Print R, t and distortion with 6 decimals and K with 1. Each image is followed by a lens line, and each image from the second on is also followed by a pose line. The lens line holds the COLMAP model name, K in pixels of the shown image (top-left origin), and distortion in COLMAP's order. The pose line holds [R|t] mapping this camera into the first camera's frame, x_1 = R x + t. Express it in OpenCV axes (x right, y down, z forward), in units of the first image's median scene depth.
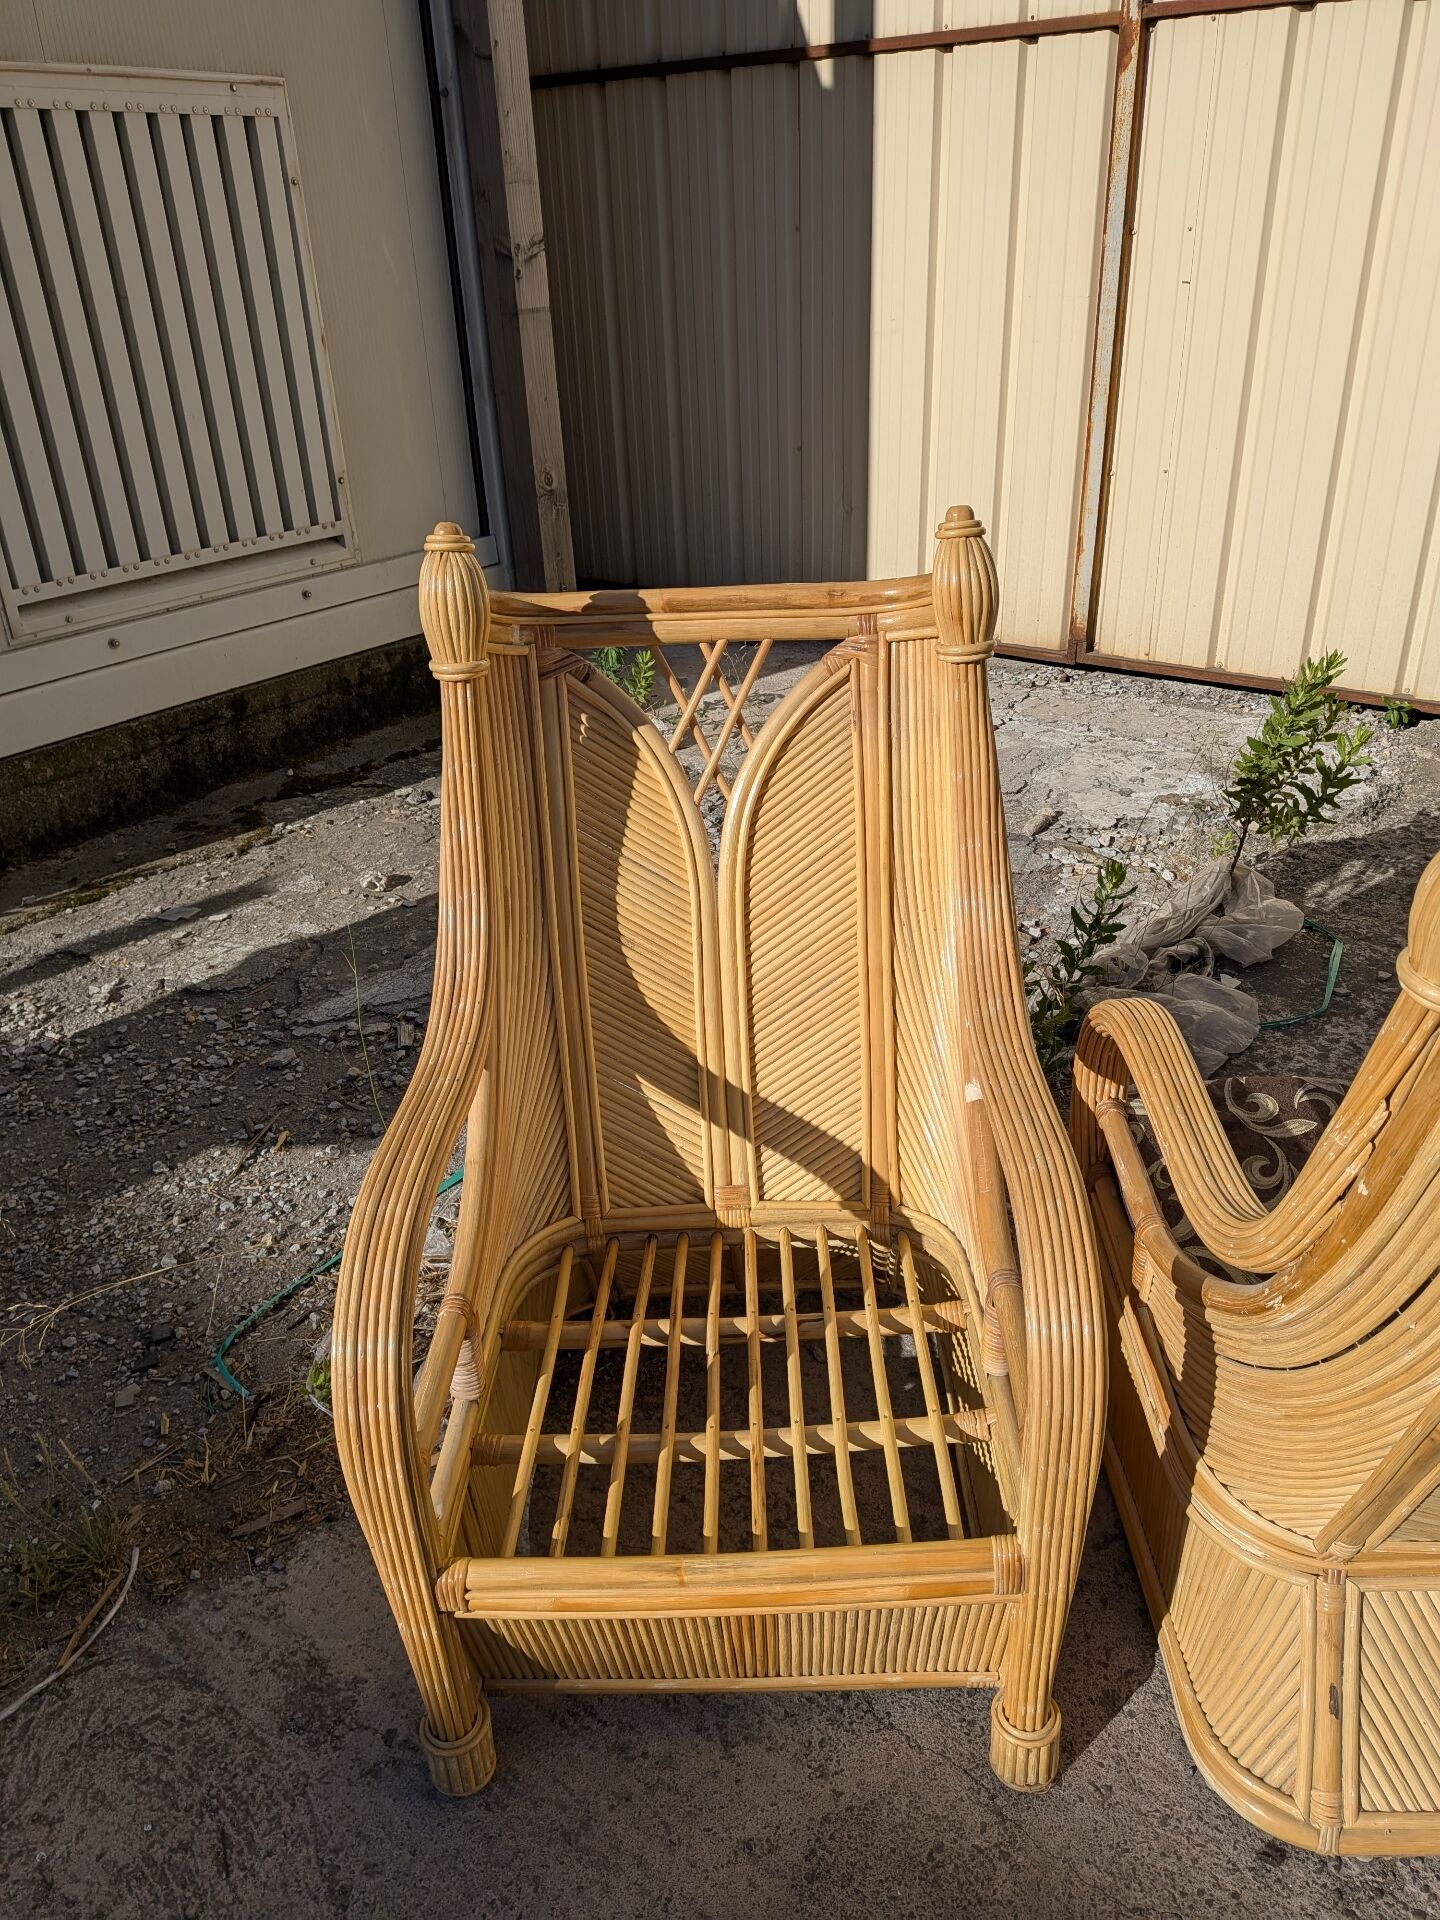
lens RADIAL K [[1414.3, 0, 744.7], [0, 1414.3, 994.1], [0, 0, 1]] dist [0.052636, -0.077198]
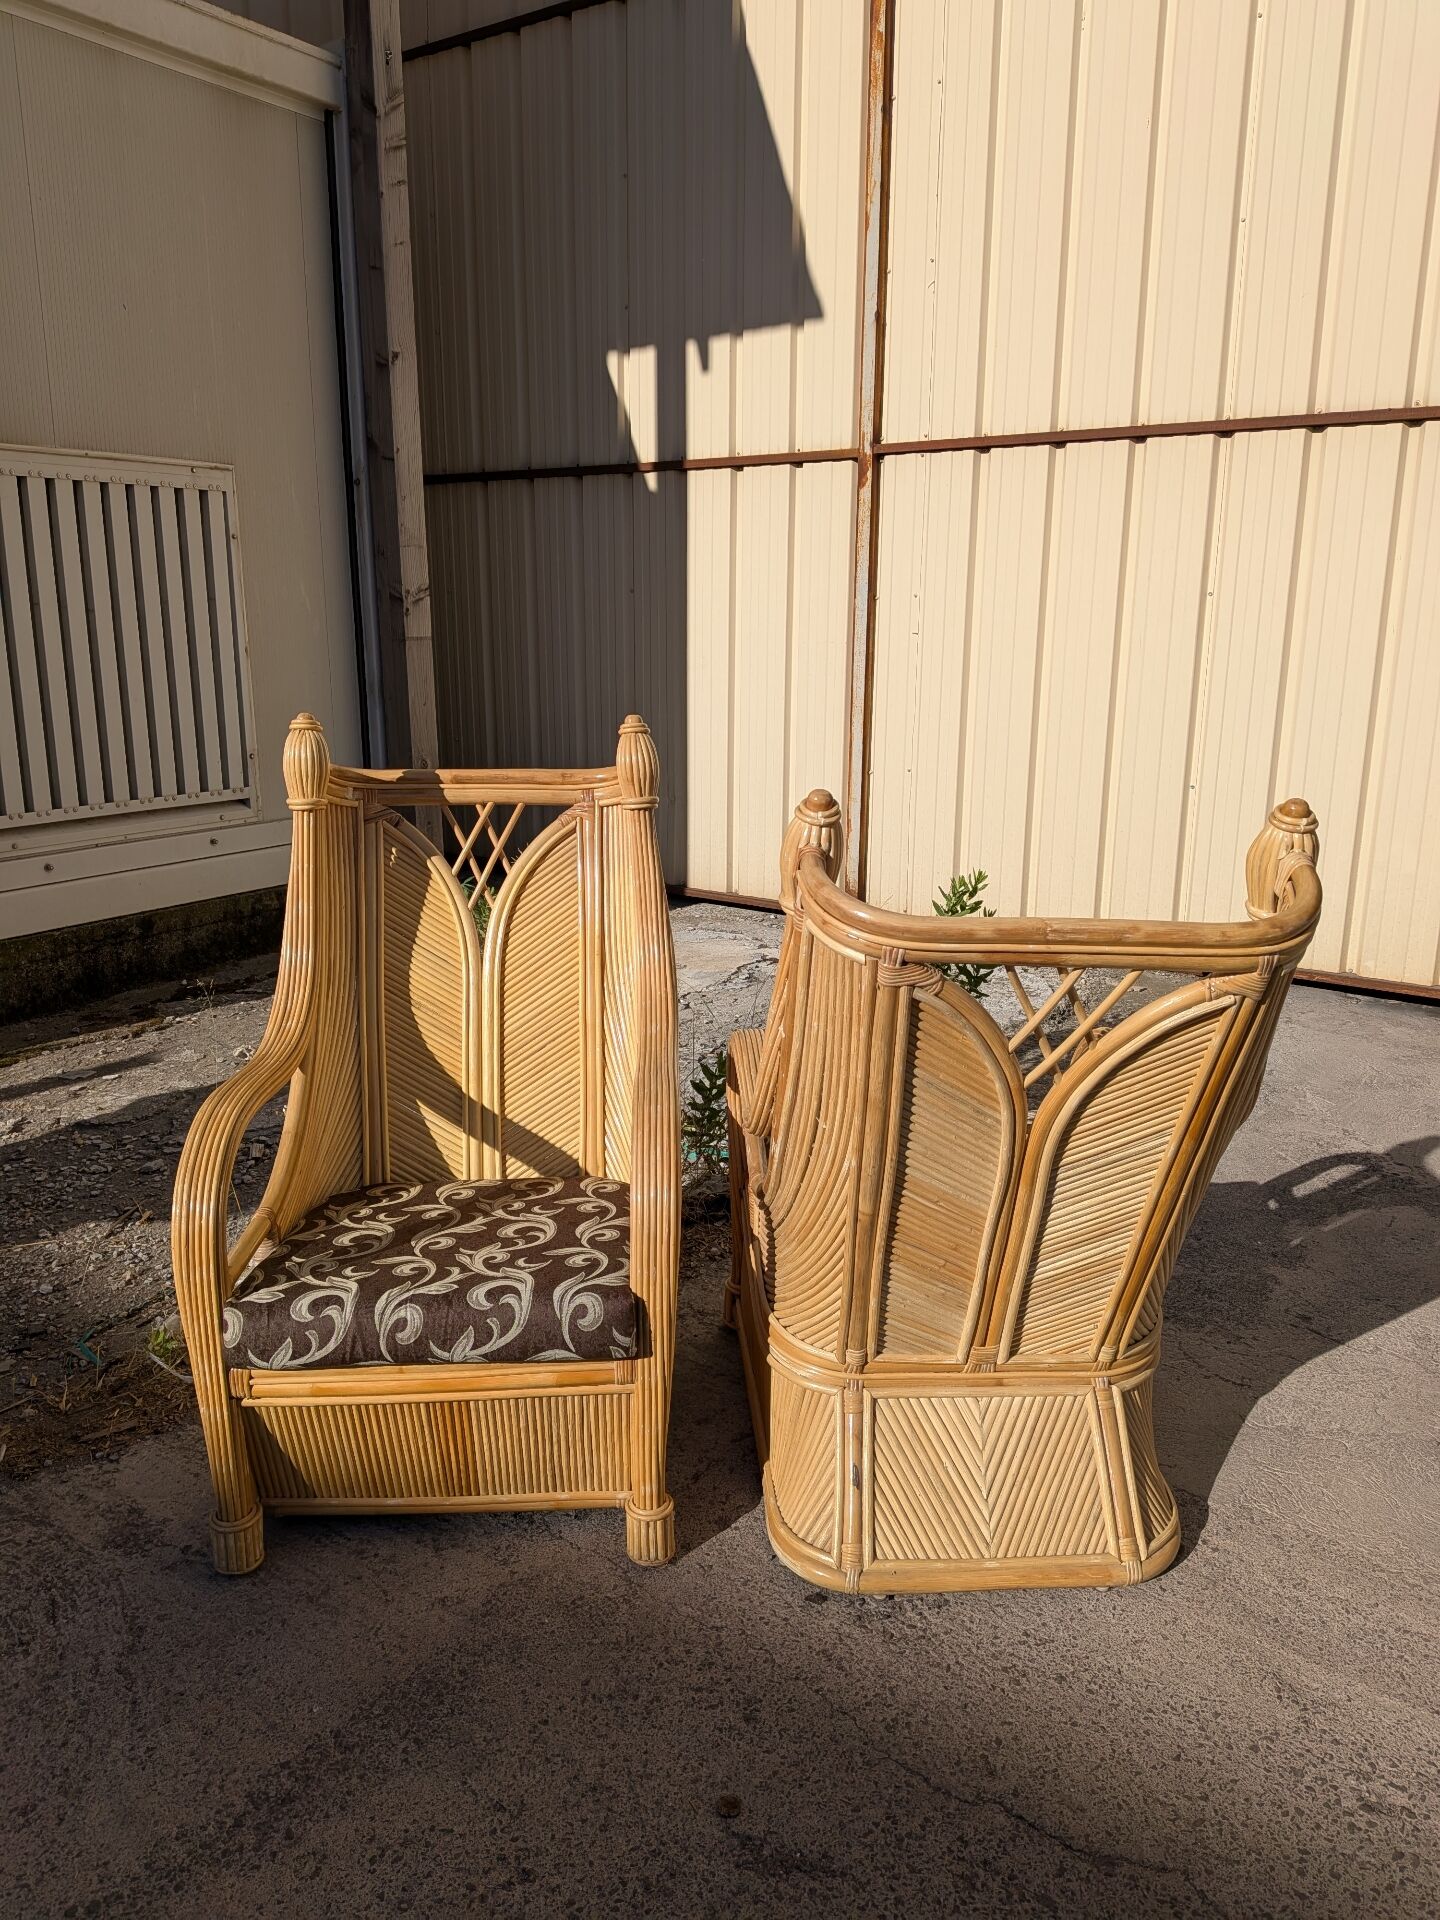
lens RADIAL K [[1423.2, 0, 711.7], [0, 1423.2, 960.2], [0, 0, 1]] dist [0.084045, -0.146105]
pose [[0.998763, 0.023218, 0.043974, 0.147360], [-0.011285, 0.967063, -0.254287, 0.277525], [-0.048430, 0.253476, 0.966129, -0.403842]]
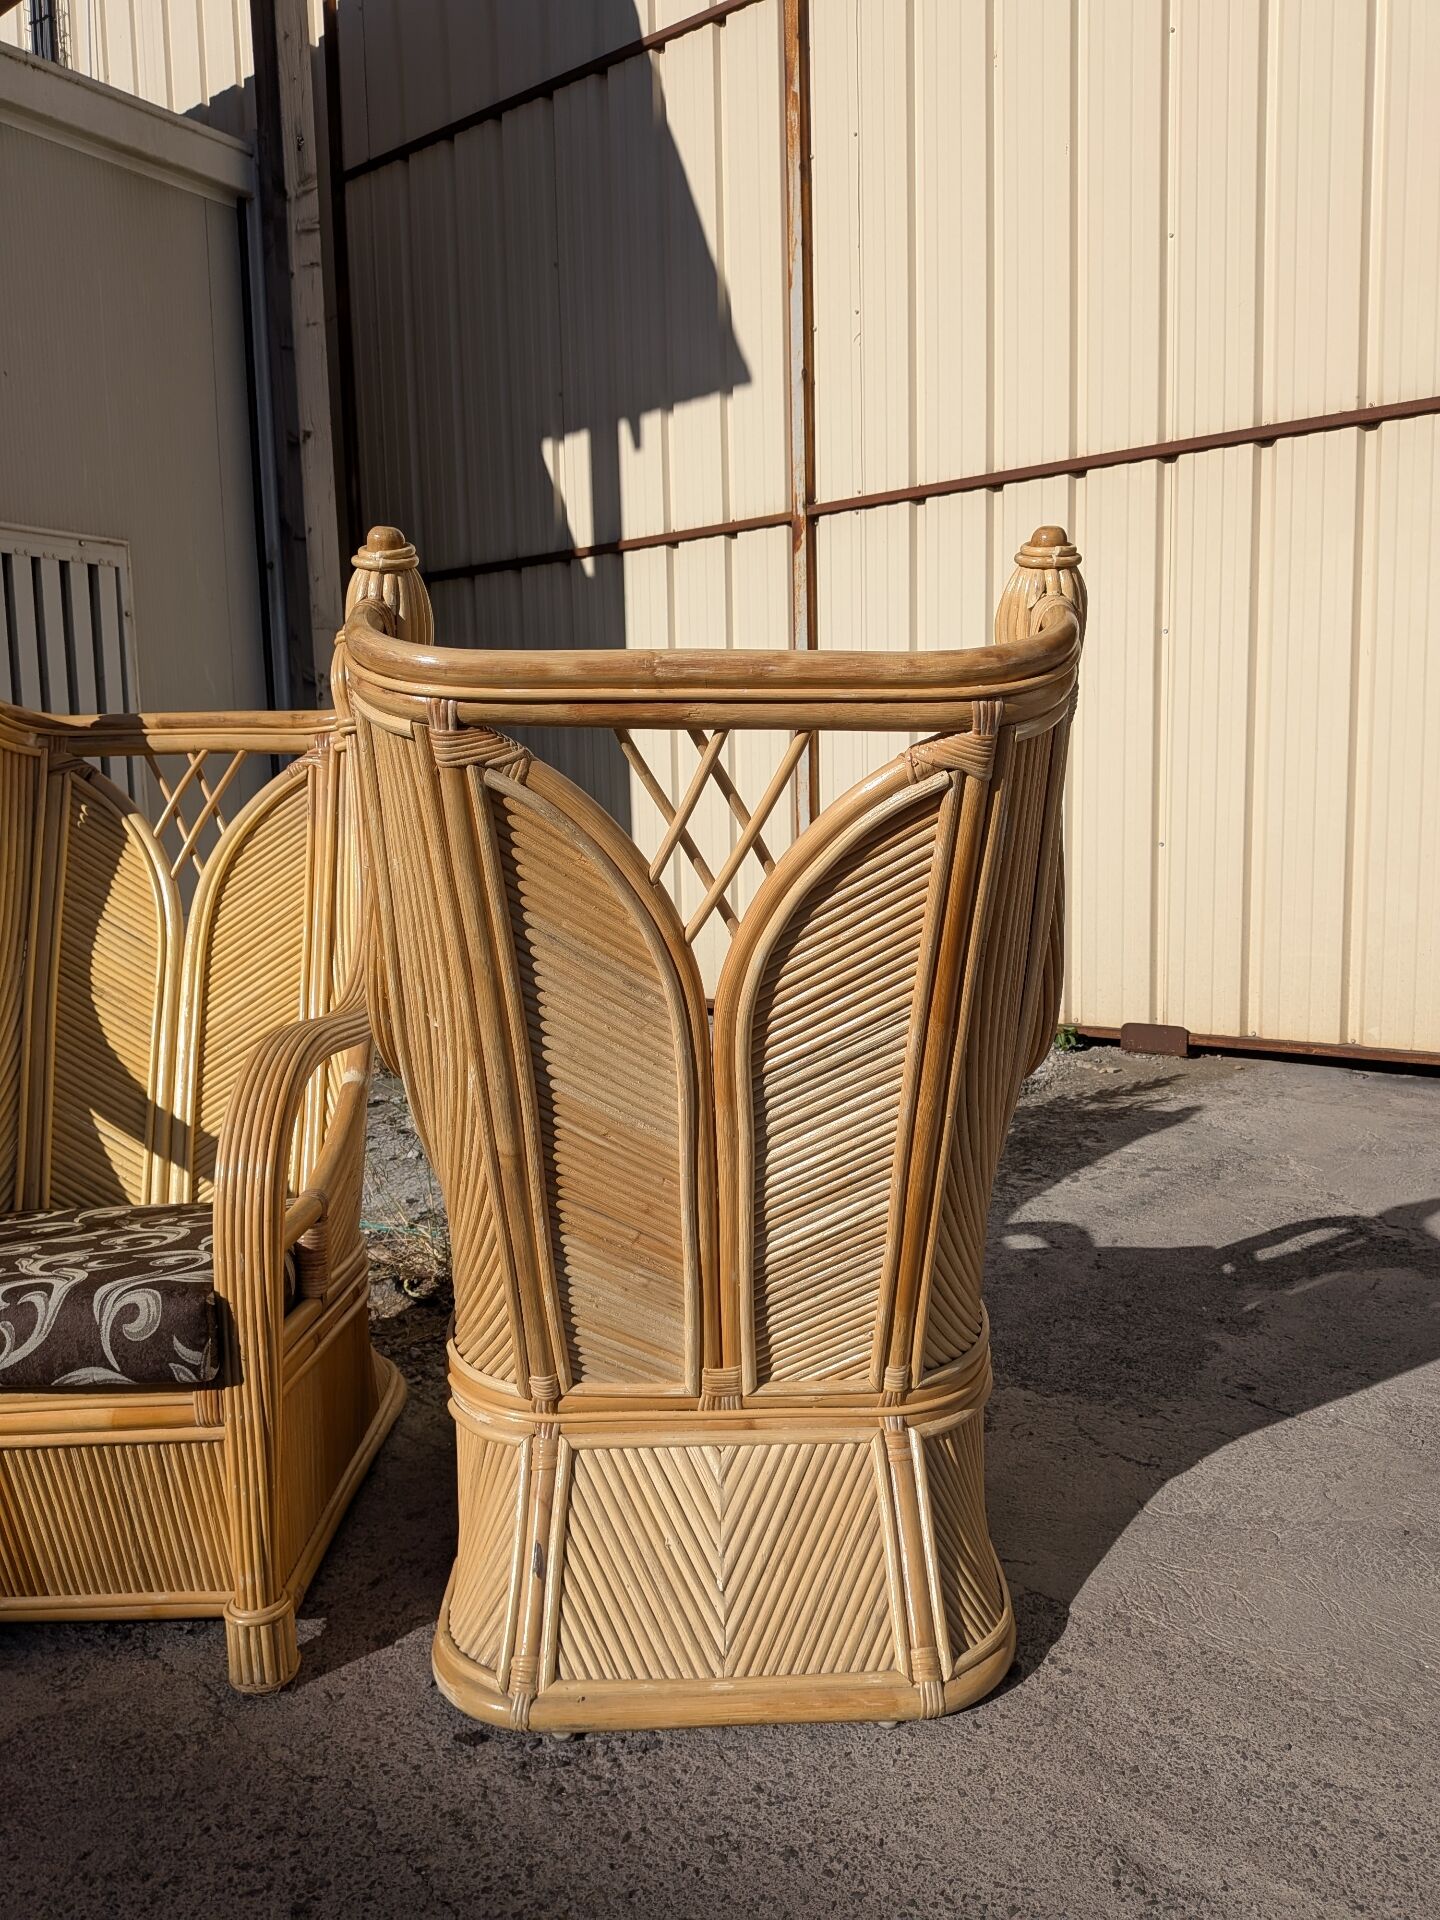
lens RADIAL K [[1428.4, 0, 730.7], [0, 1428.4, 970.4], [0, 0, 1]] dist [0.052733, -0.091935]
pose [[0.999966, 0.007827, 0.002656, 0.419098], [-0.006224, 0.924525, -0.381072, 0.381901], [-0.005438, 0.381042, 0.924542, -0.082455]]
